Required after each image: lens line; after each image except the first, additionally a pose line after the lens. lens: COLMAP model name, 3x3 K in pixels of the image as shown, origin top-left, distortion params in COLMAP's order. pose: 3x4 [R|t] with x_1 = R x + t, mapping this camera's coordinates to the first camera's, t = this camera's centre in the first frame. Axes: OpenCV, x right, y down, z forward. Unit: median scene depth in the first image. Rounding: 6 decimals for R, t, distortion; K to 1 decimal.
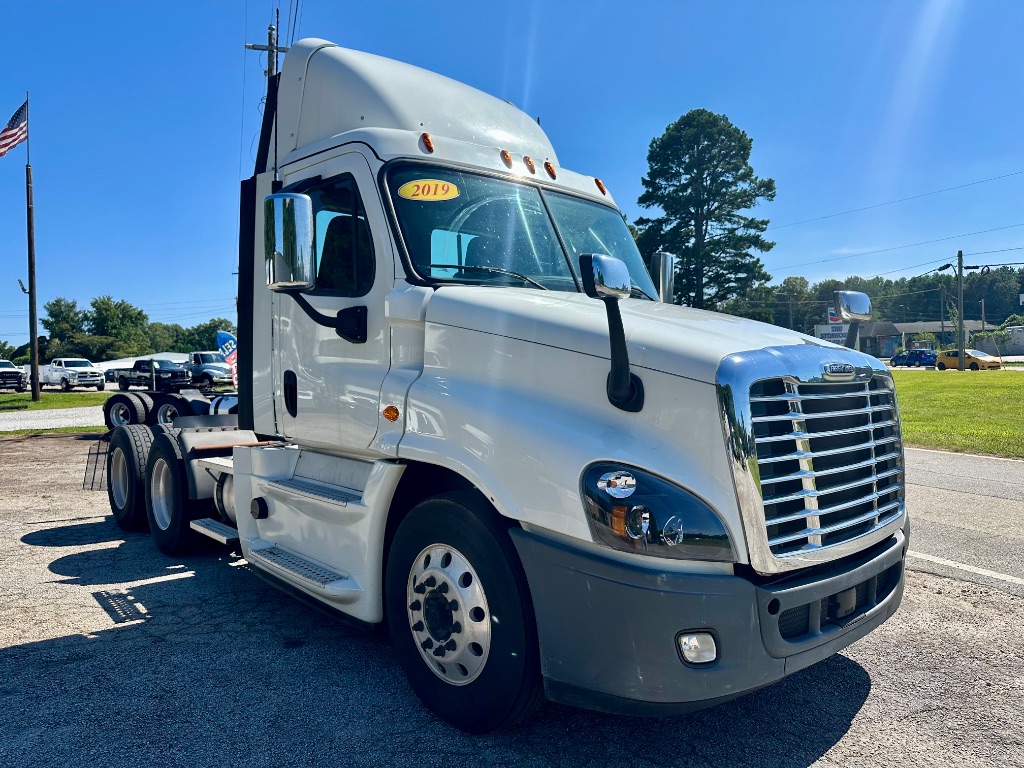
lens RADIAL K [[726.4, 0, 513.6], [0, 726.4, 388.9], [0, 0, 1]] dist [0.040257, -0.040817]
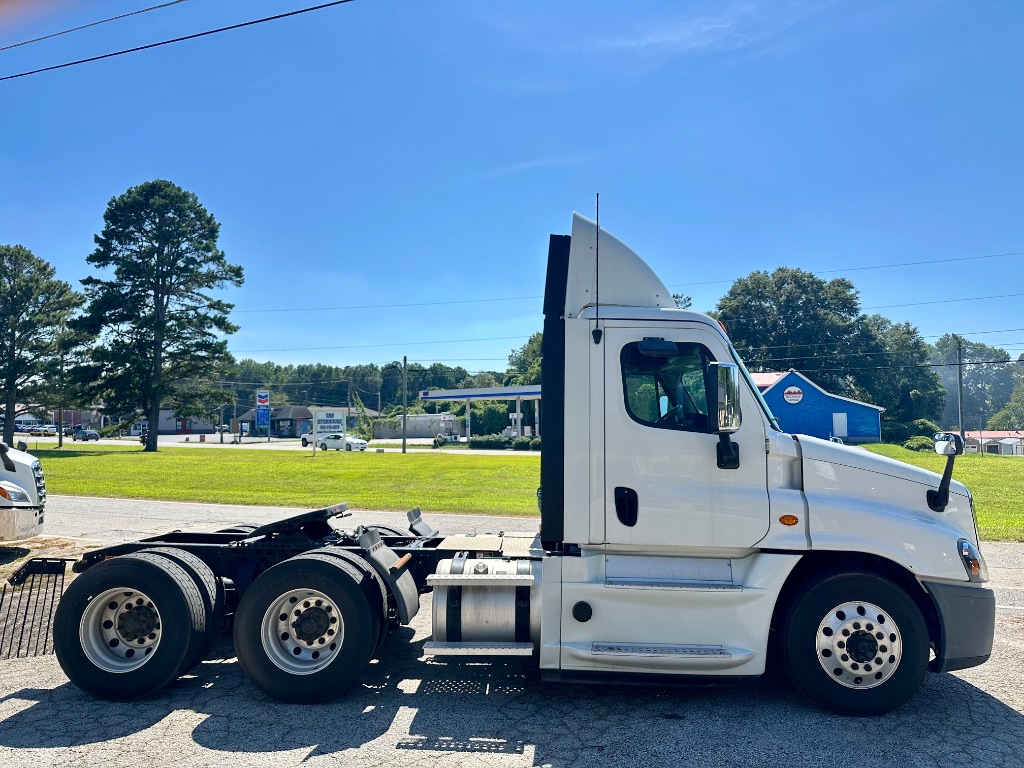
lens RADIAL K [[726.4, 0, 512.8], [0, 726.4, 374.9], [0, 0, 1]] dist [0.040257, -0.040817]
pose [[0.663644, 0.081146, 0.743634, -1.548193], [0.009254, 0.993132, -0.116631, -0.086115], [-0.747991, 0.084283, 0.658335, 0.381525]]
